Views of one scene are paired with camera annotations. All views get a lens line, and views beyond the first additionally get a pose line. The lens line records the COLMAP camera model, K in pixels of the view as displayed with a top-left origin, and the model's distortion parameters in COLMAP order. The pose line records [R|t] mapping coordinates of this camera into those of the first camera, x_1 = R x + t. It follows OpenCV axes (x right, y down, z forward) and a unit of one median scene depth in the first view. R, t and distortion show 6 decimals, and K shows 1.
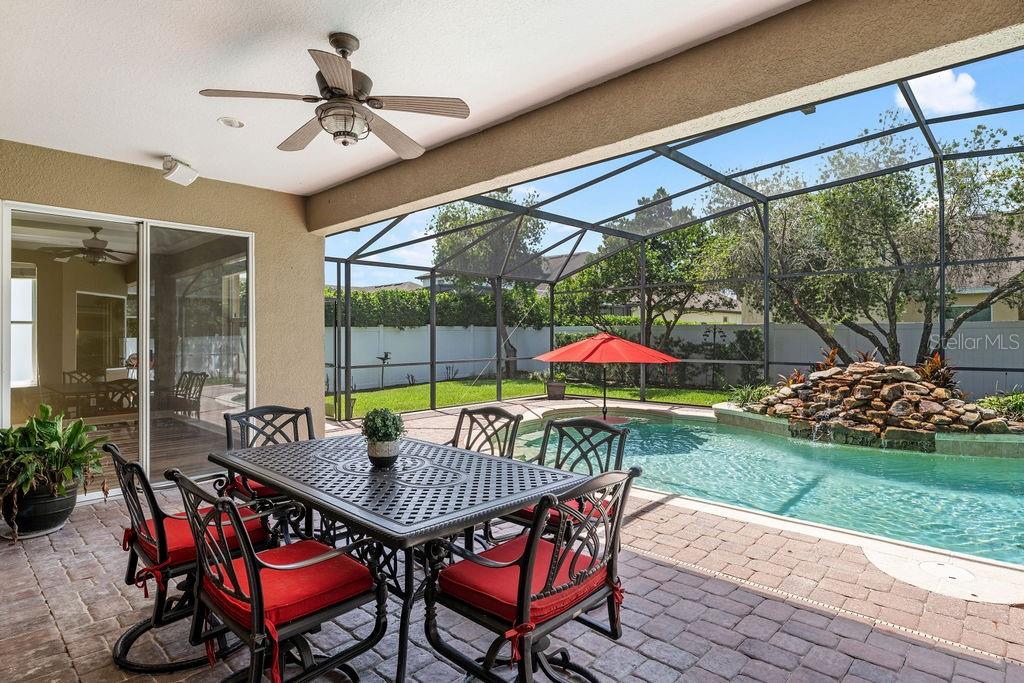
lens RADIAL K [[538.2, 0, 513.0], [0, 538.2, 337.1], [0, 0, 1]] dist [0.004171, 0.000106]
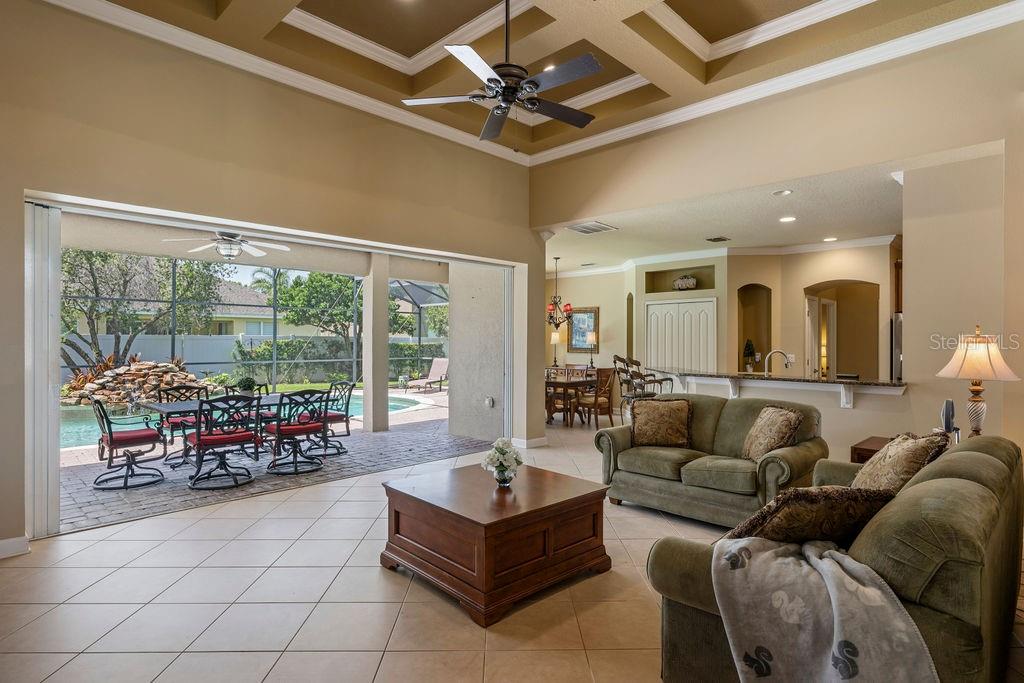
lens RADIAL K [[538.2, 0, 511.9], [0, 538.2, 339.5], [0, 0, 1]] dist [0.004171, 0.000106]
pose [[0.011830, 0.006747, 0.999907, -0.828499], [-0.001485, 0.999976, -0.006730, -0.008878], [-0.999929, -0.001406, 0.011840, -0.068766]]
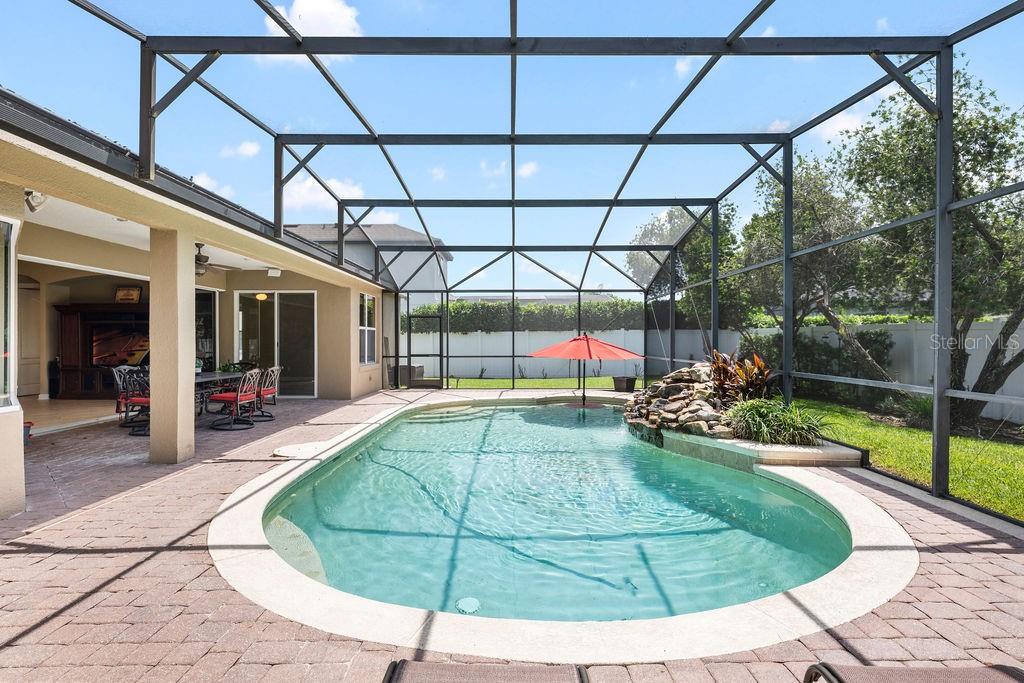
lens RADIAL K [[527.6, 0, 510.1], [0, 527.6, 341.3], [0, 0, 1]] dist [0.001051, -0.000226]
pose [[0.684203, 0.008037, -0.729247, 1.077702], [-0.006832, 0.999966, 0.004611, 0.000779], [0.729260, 0.001827, 0.684235, 0.055798]]
